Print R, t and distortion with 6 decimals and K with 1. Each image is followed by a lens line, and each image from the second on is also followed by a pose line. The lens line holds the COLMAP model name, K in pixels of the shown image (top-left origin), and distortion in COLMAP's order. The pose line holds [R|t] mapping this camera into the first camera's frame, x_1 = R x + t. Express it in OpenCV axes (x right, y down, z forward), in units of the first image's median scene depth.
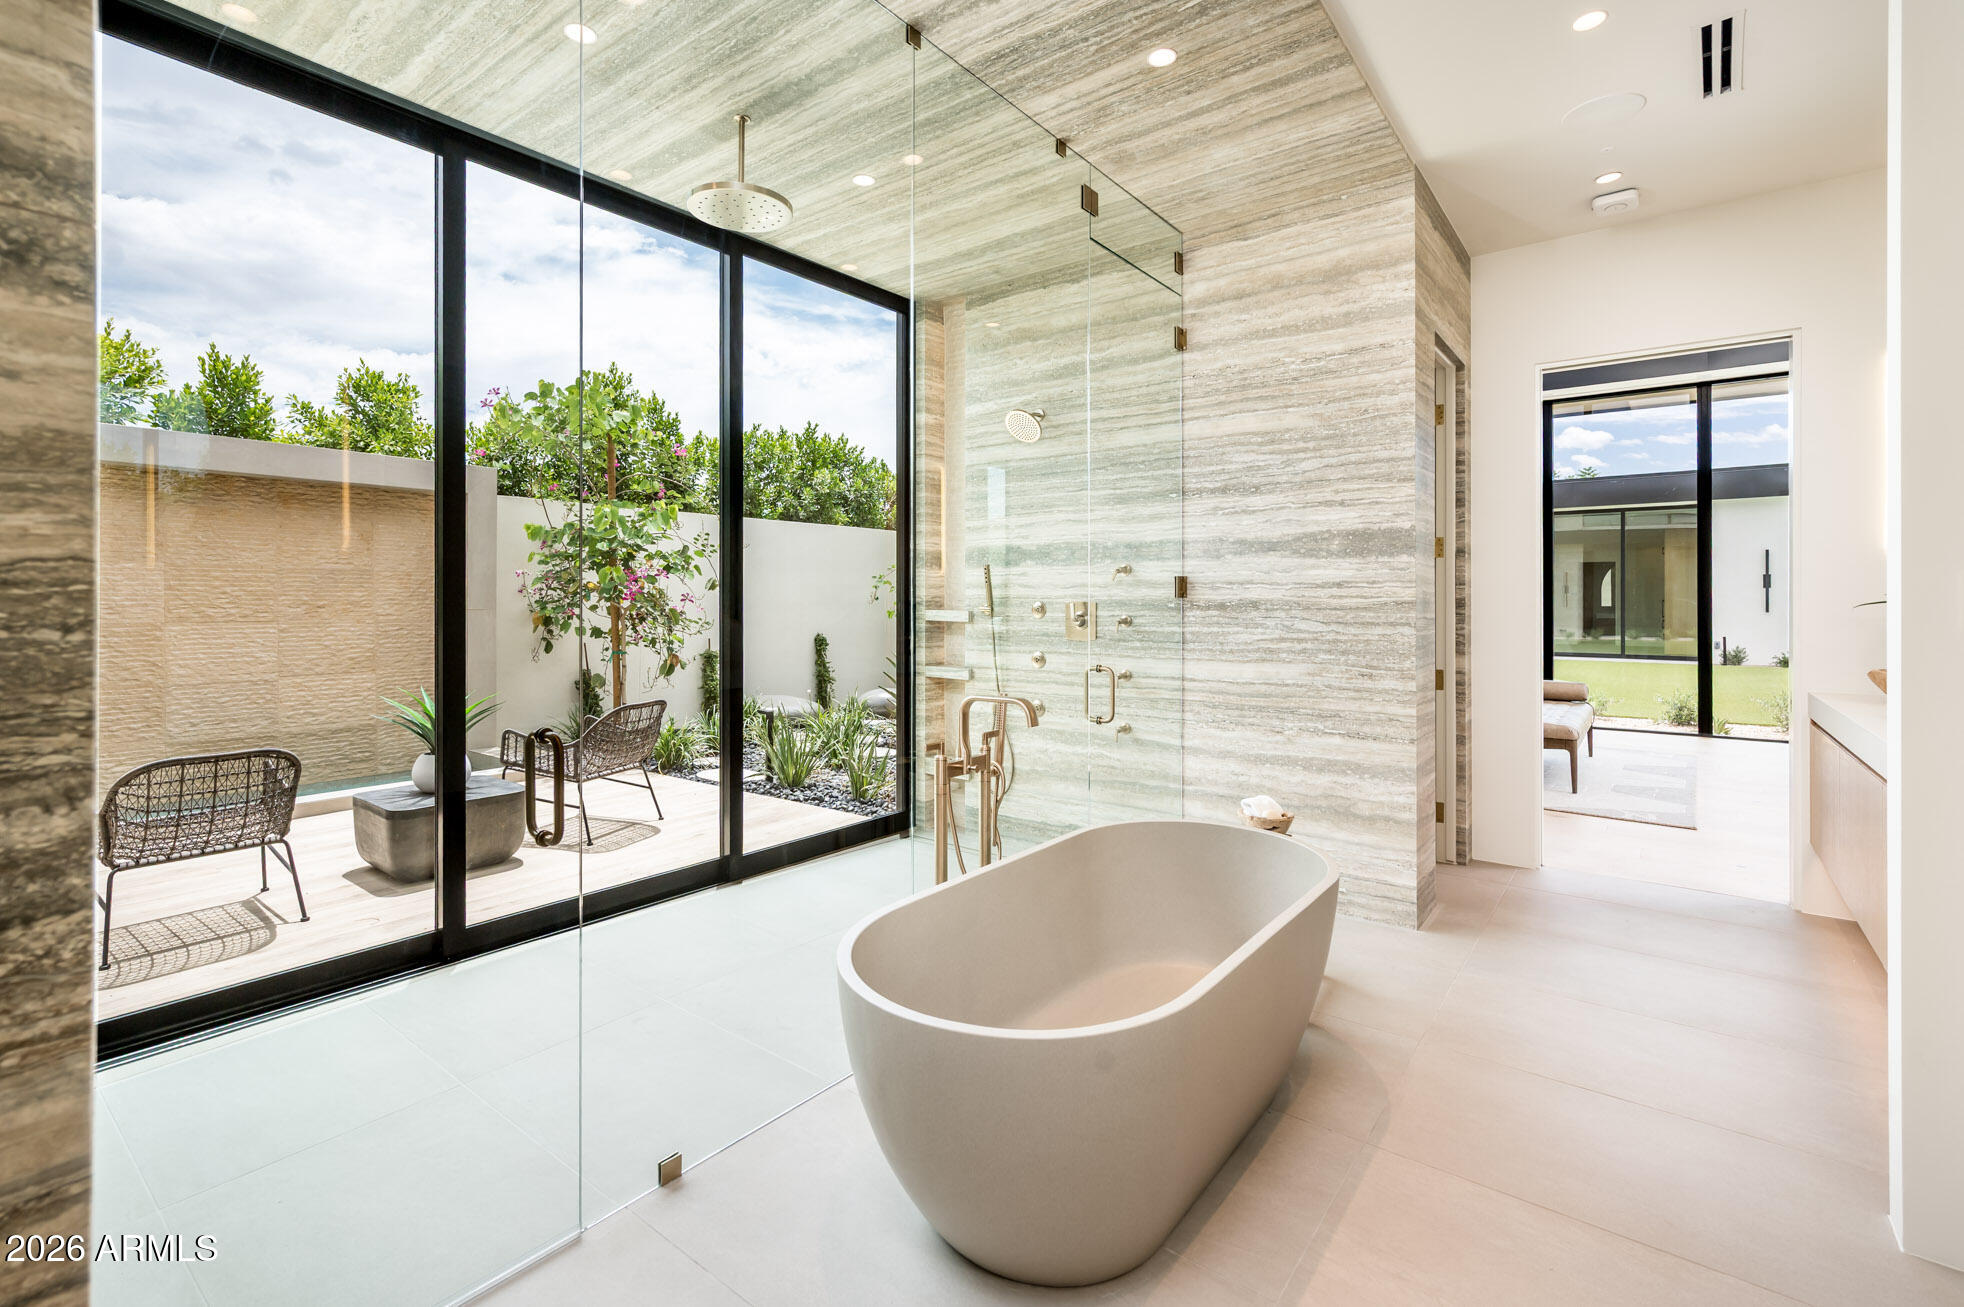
lens RADIAL K [[870.6, 0, 971.3], [0, 870.6, 599.7], [0, 0, 1]] dist [-0.001241, 0.002666]
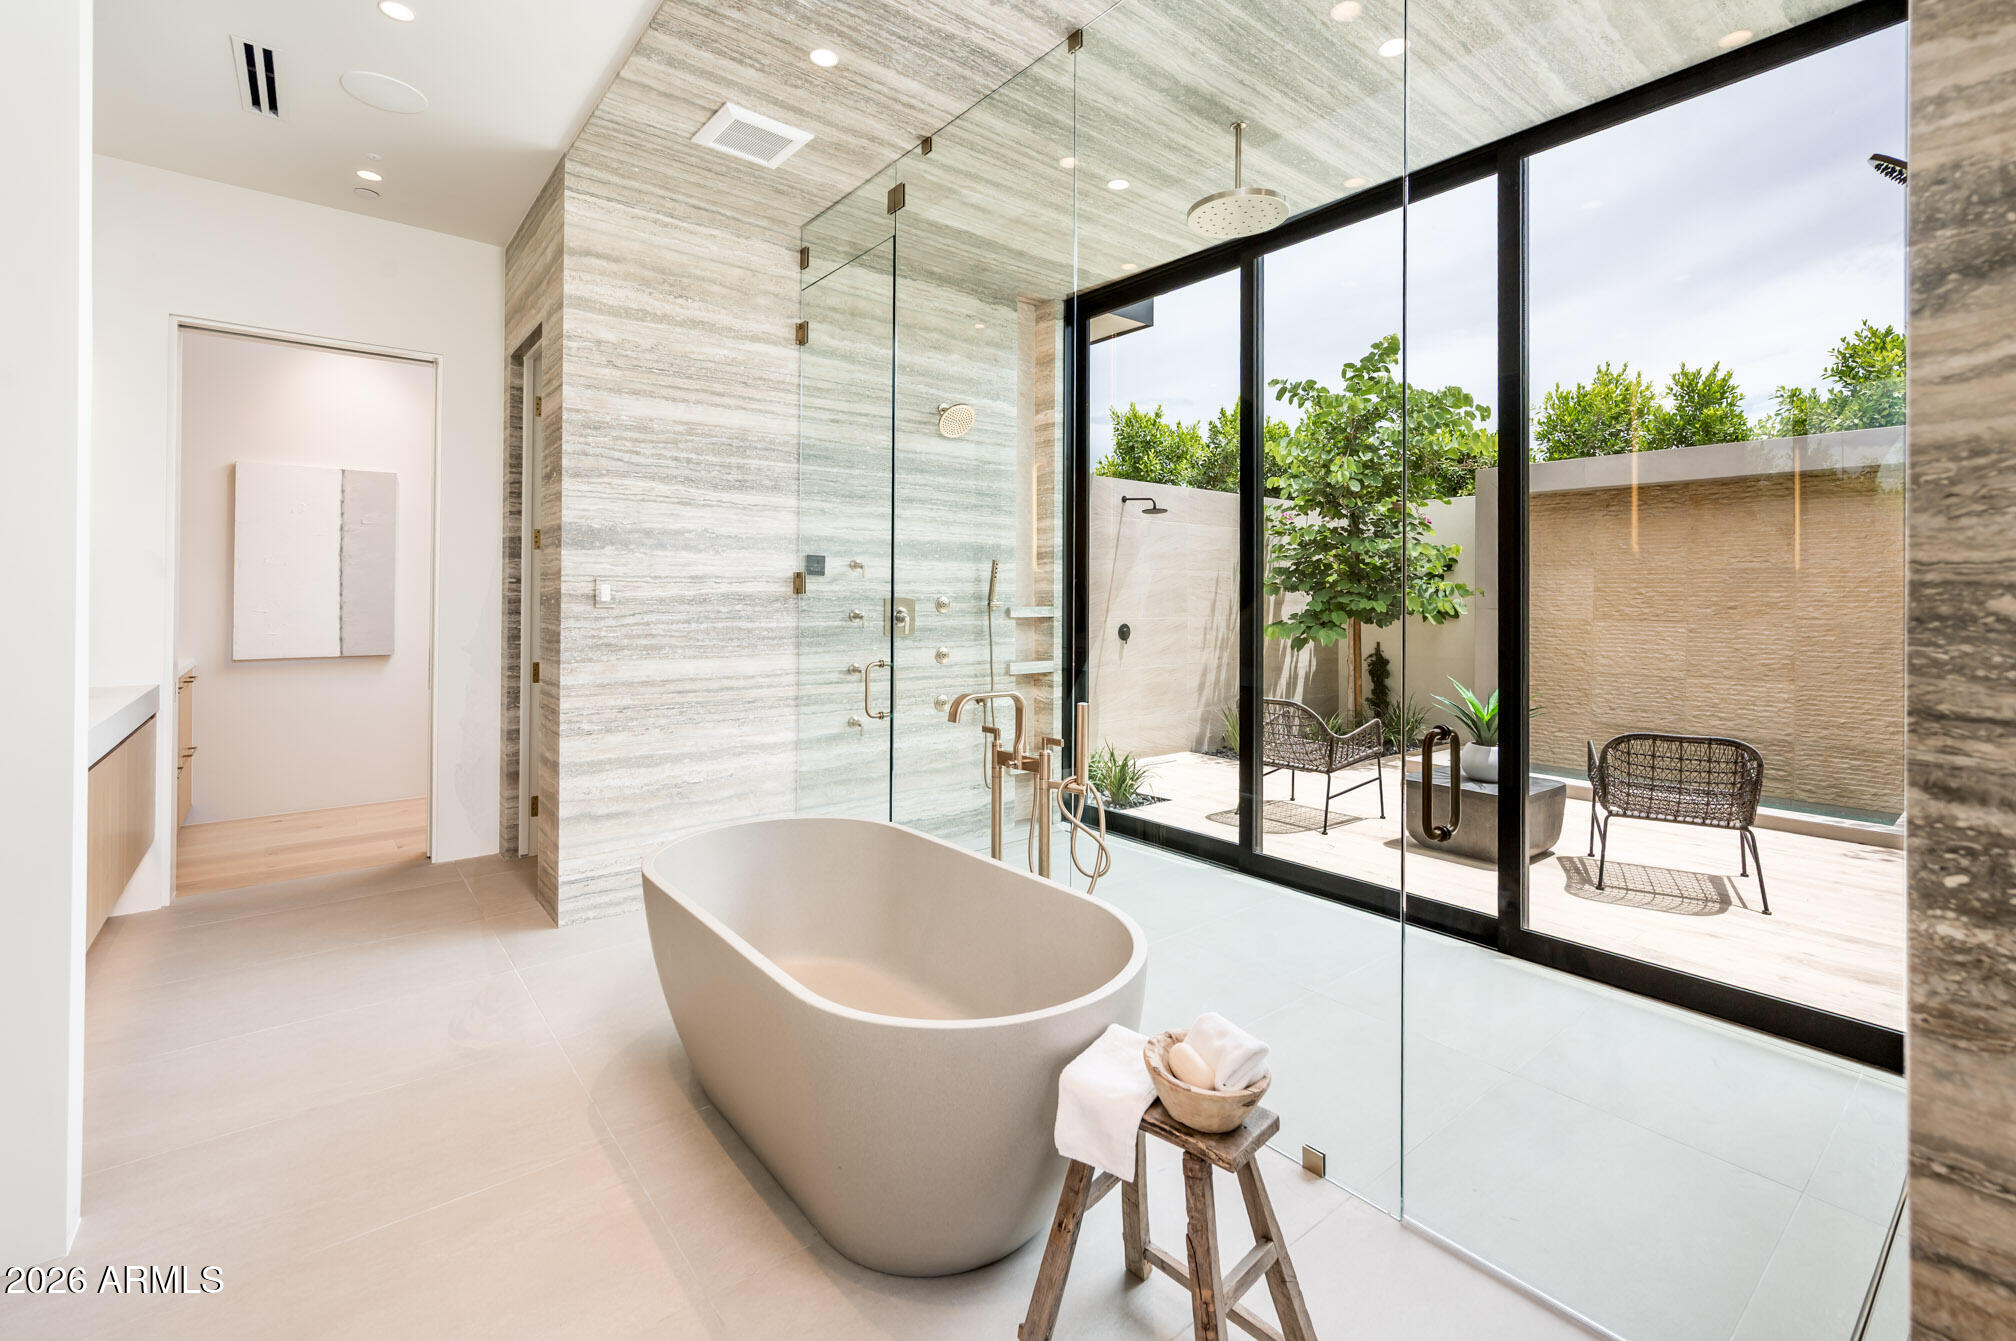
lens RADIAL K [[893.7, 0, 1054.0], [0, 893.7, 589.1], [0, 0, 1]] dist [-0.001241, 0.002666]
pose [[-0.189555, -0.008814, -0.981831, 0.602008], [-0.007039, 0.999946, -0.007618, 0.000098], [0.981845, 0.005467, -0.189607, 0.740570]]
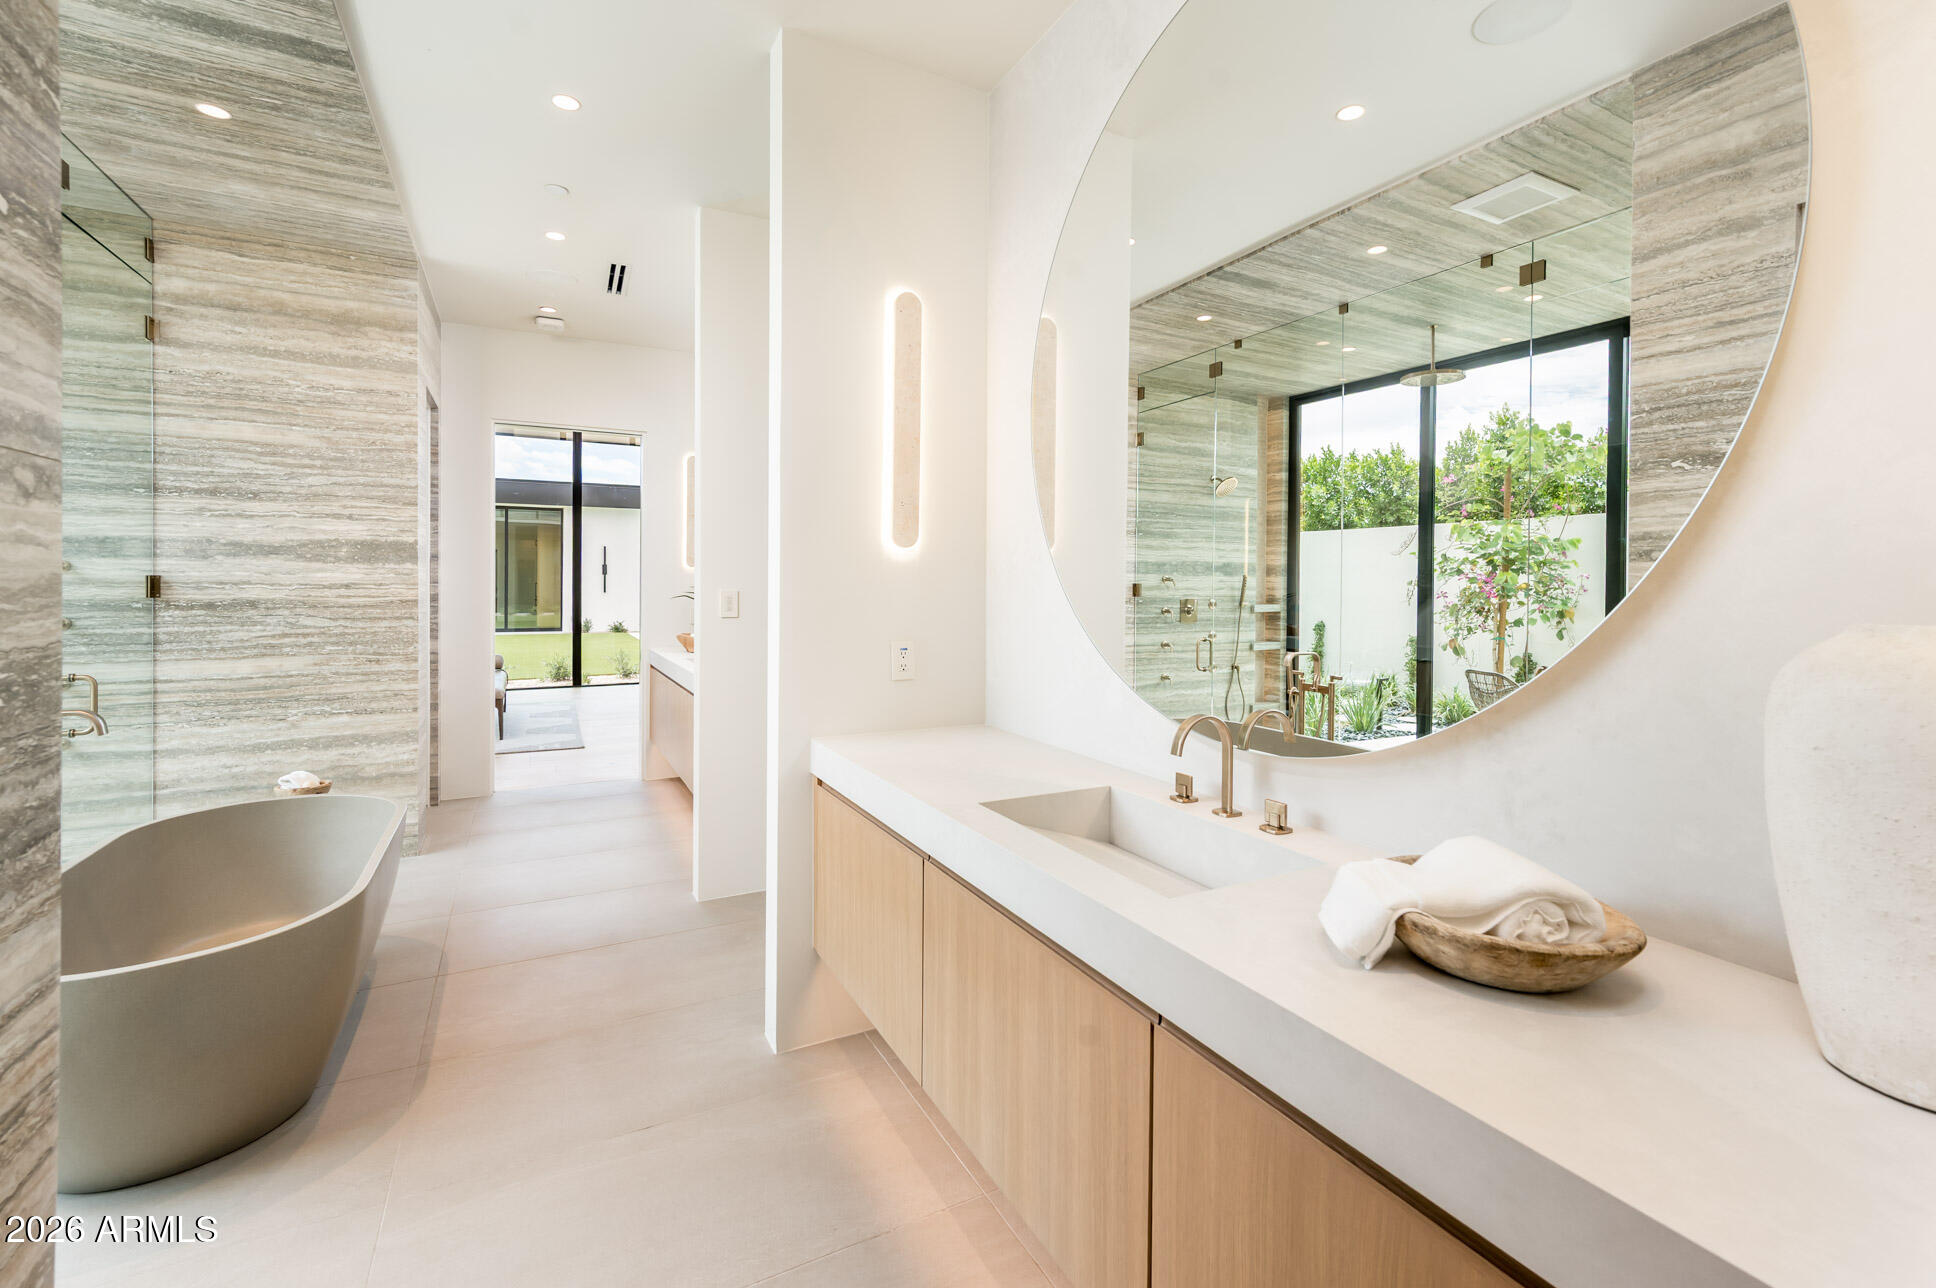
lens RADIAL K [[823.3, 0, 977.8], [0, 823.3, 588.2], [0, 0, 1]] dist [-0.003156, 0.002874]
pose [[0.389230, -0.003269, 0.921135, -0.239487], [-0.006487, 0.999959, 0.006290, -0.023760], [-0.921118, -0.008424, 0.389193, -0.194632]]
